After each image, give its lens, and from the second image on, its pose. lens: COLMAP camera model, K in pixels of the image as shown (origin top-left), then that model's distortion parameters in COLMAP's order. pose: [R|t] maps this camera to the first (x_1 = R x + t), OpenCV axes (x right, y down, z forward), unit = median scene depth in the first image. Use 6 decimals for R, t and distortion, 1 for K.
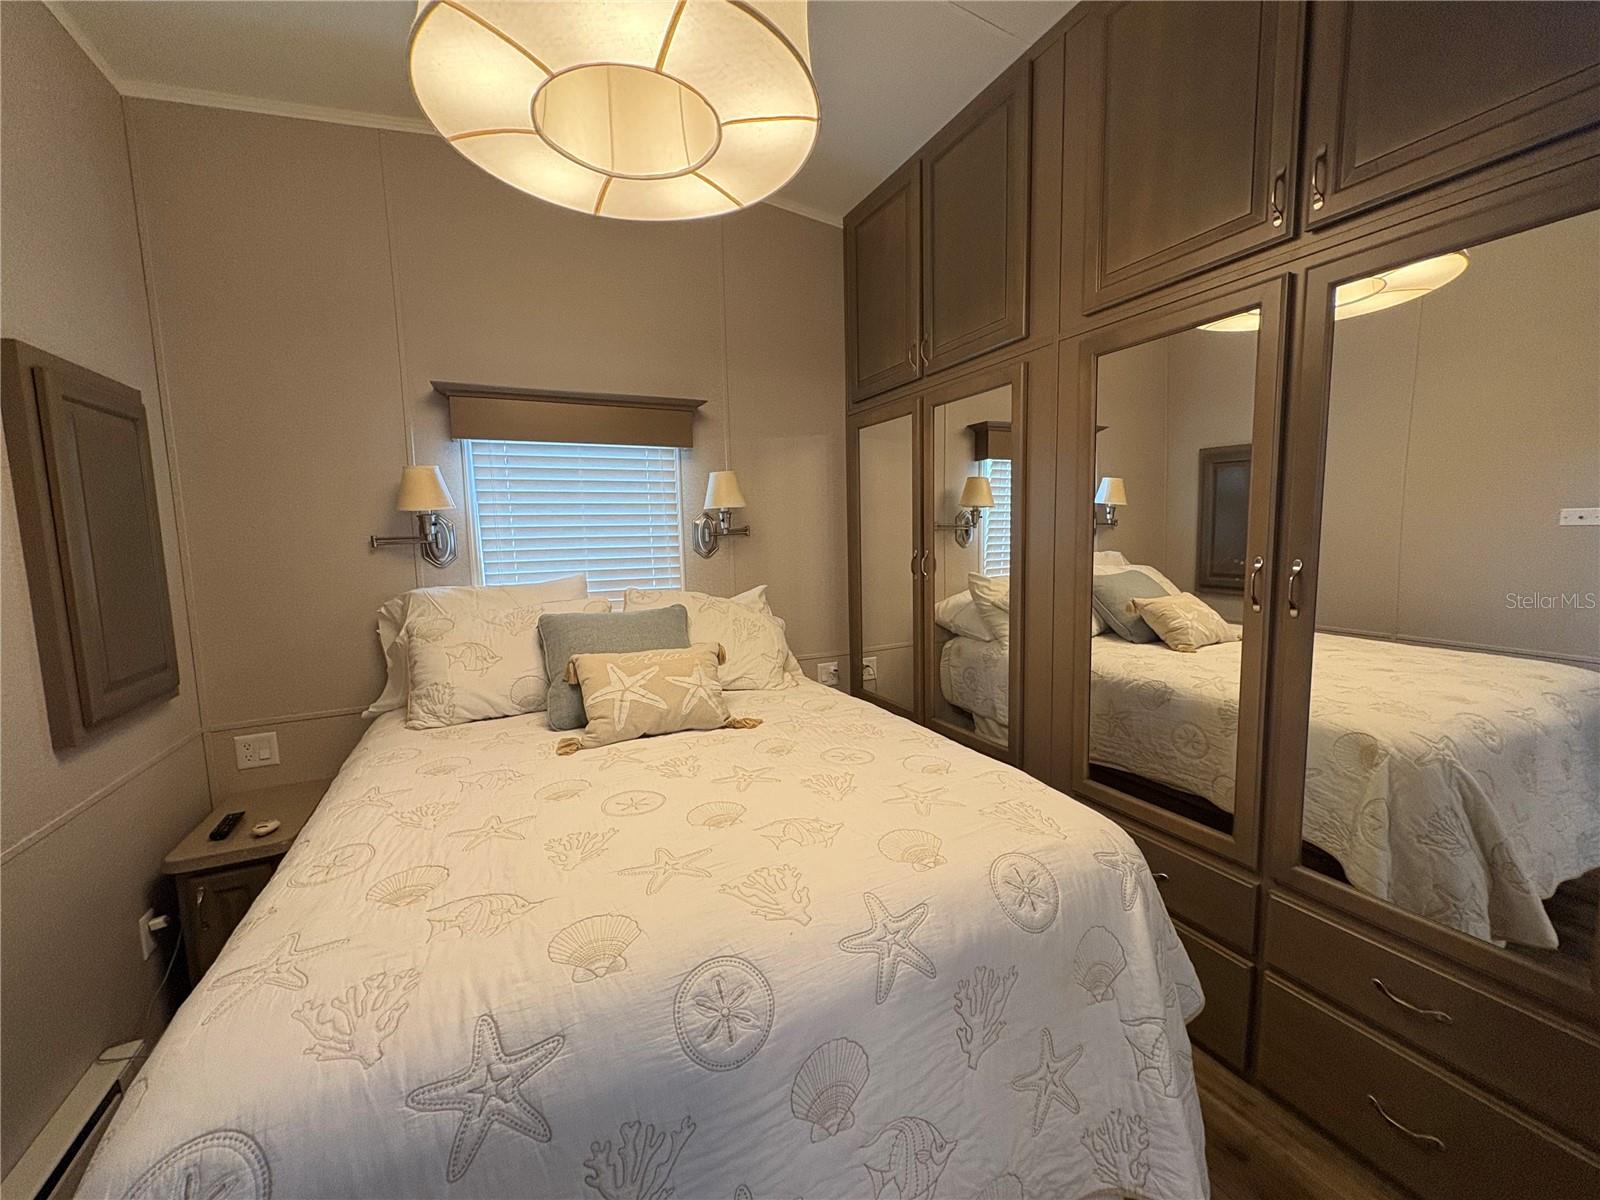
lens RADIAL K [[634.0, 0, 807.0], [0, 634.0, 595.0], [0, 0, 1]] dist [0.002407, -0.000566]
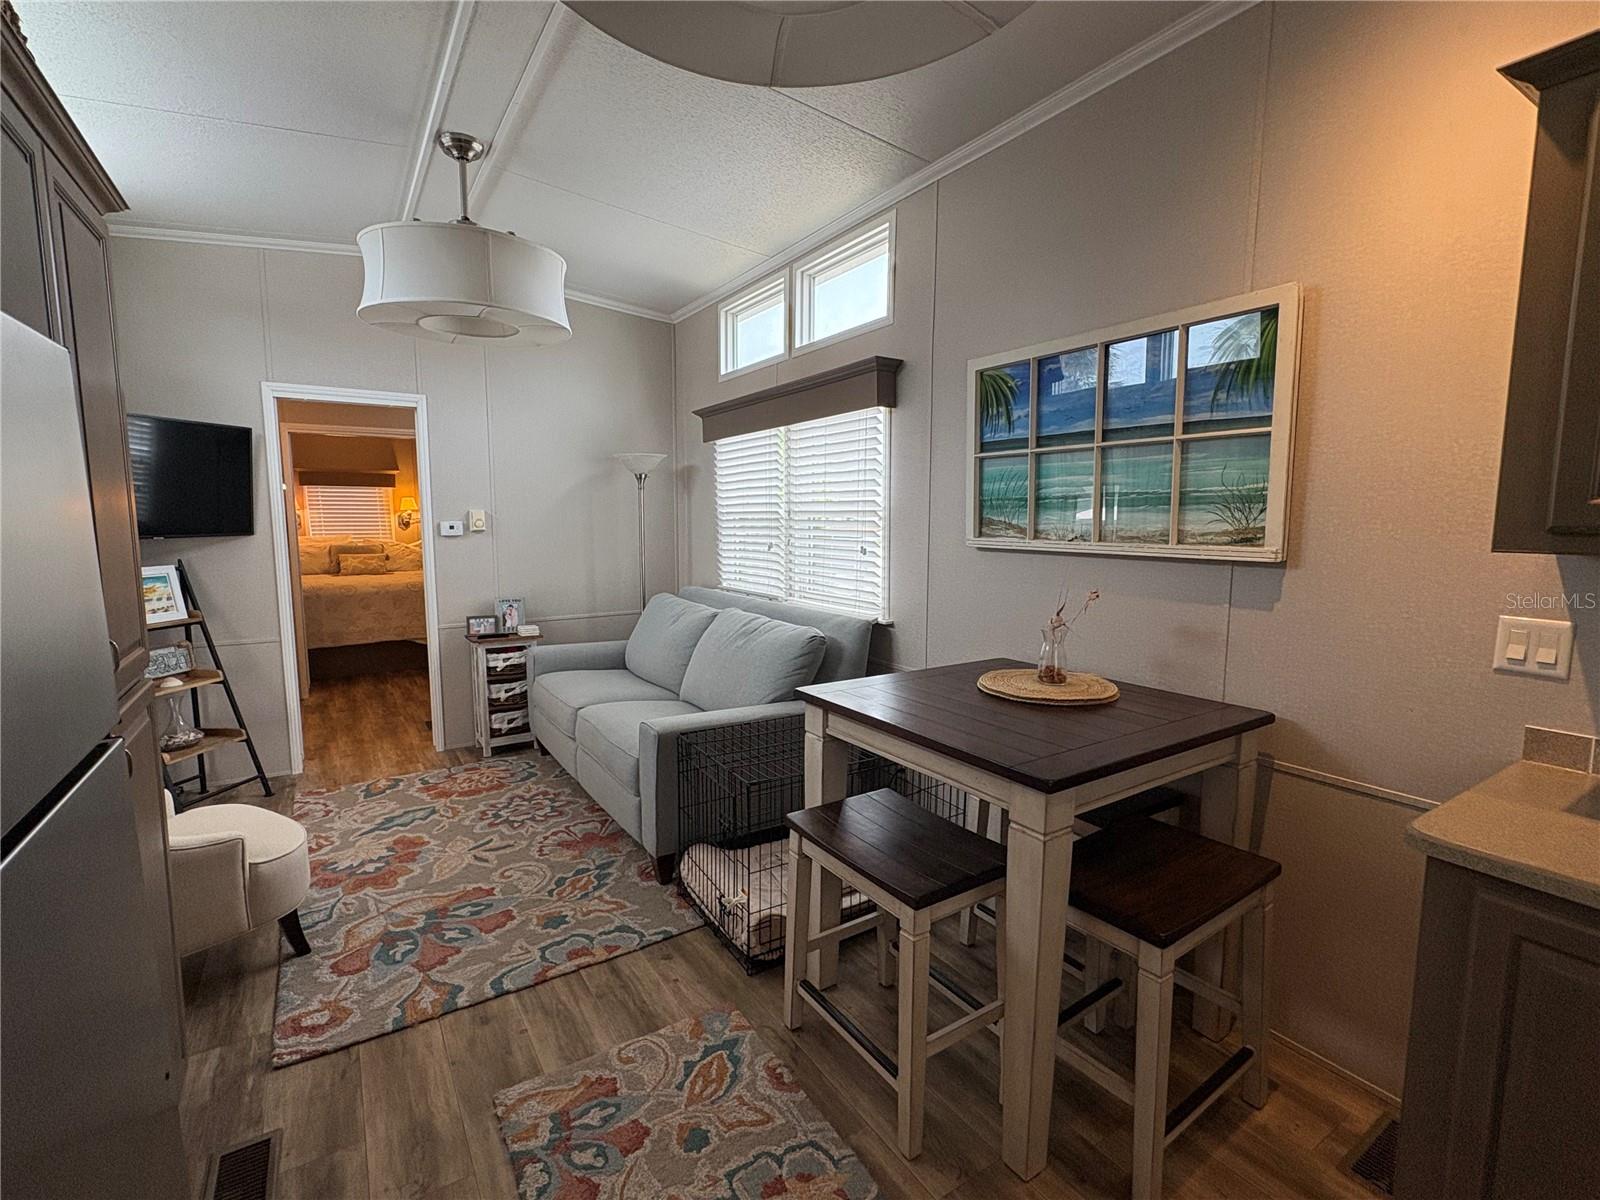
lens RADIAL K [[736.2, 0, 798.2], [0, 736.2, 597.0], [0, 0, 1]] dist [-0.001357, 0.001706]
pose [[0.993635, 0.008590, 0.112317, 2.271051], [-0.009702, 0.999909, 0.009354, 0.355062], [-0.112226, -0.010384, 0.993628, -4.443041]]
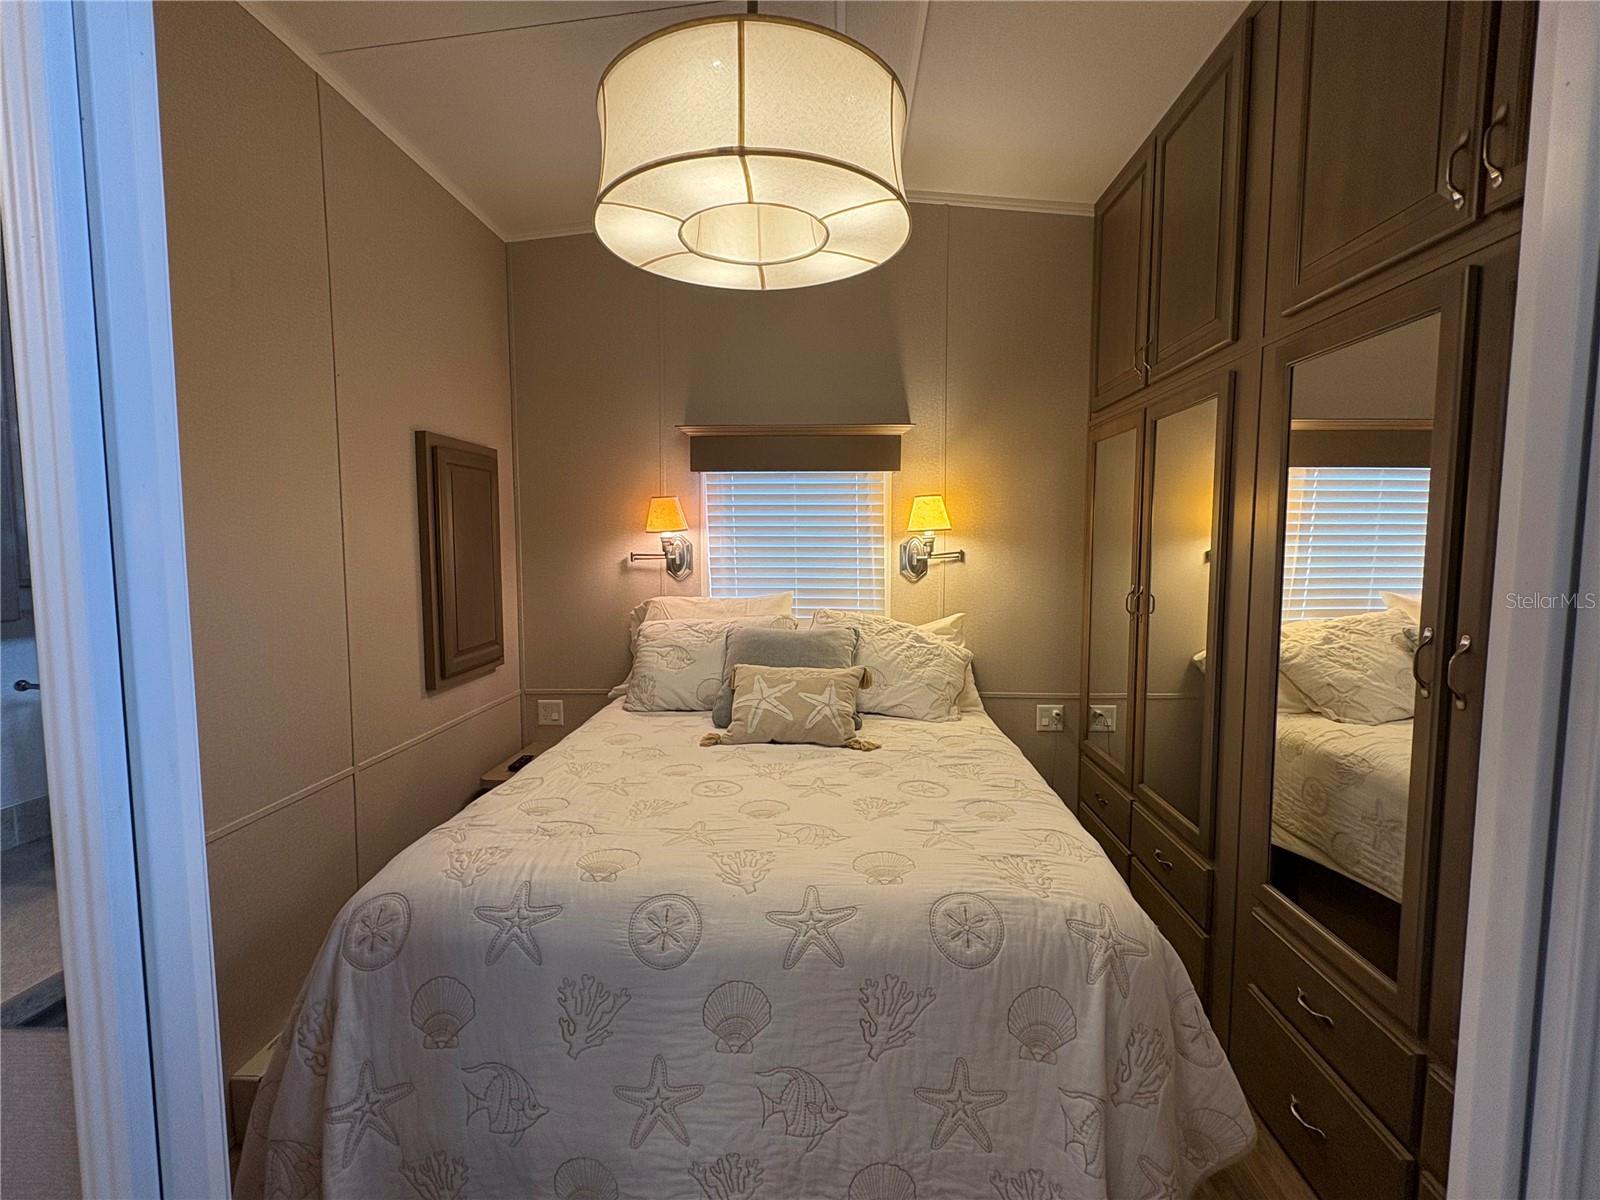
lens RADIAL K [[736.2, 0, 812.5], [0, 736.2, 598.9], [0, 0, 1]] dist [-0.001357, 0.001706]
pose [[0.880116, 0.060972, -0.470828, 0.507426], [-0.067949, 0.997686, 0.002183, -0.049485], [0.469872, 0.030071, 0.882222, -0.164239]]
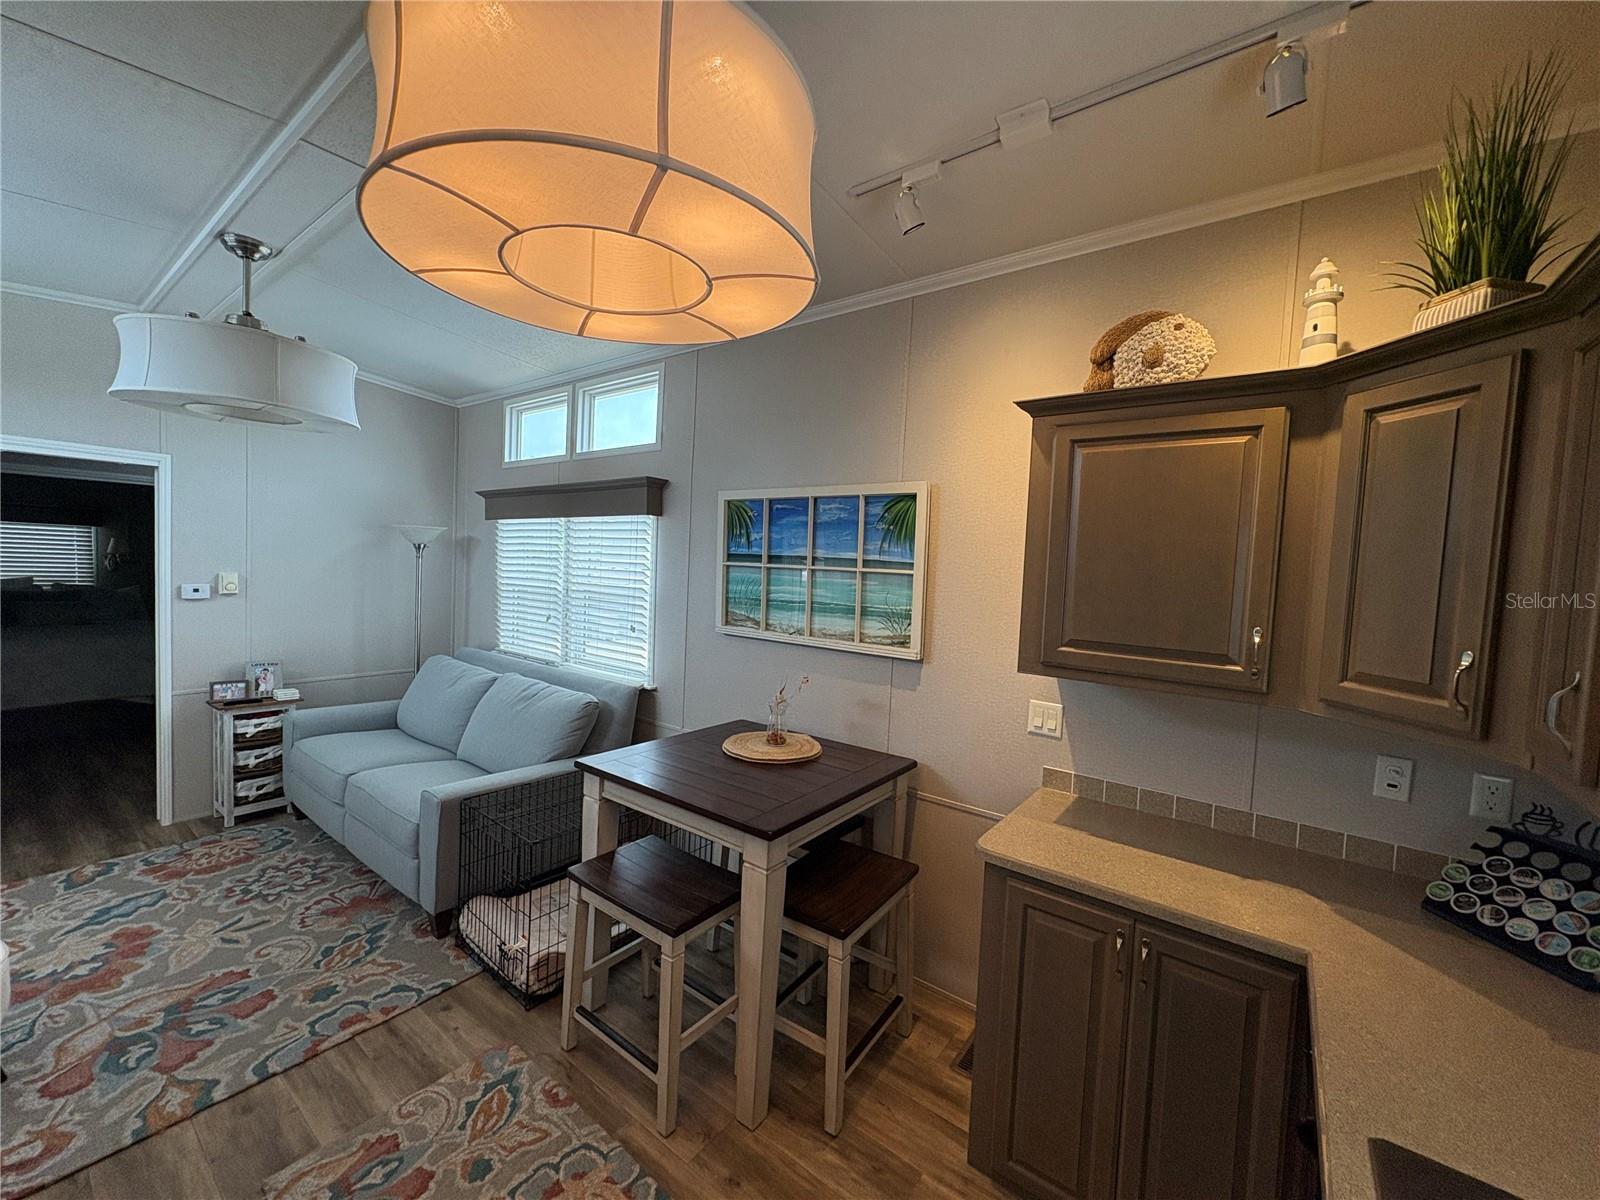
lens RADIAL K [[634.0, 0, 798.3], [0, 634.0, 599.1], [0, 0, 1]] dist [0.002407, -0.000566]
pose [[0.893486, 0.037413, 0.447530, 2.204565], [-0.018287, 0.998728, -0.046983, 0.210425], [-0.448718, 0.033795, 0.893034, -4.634046]]
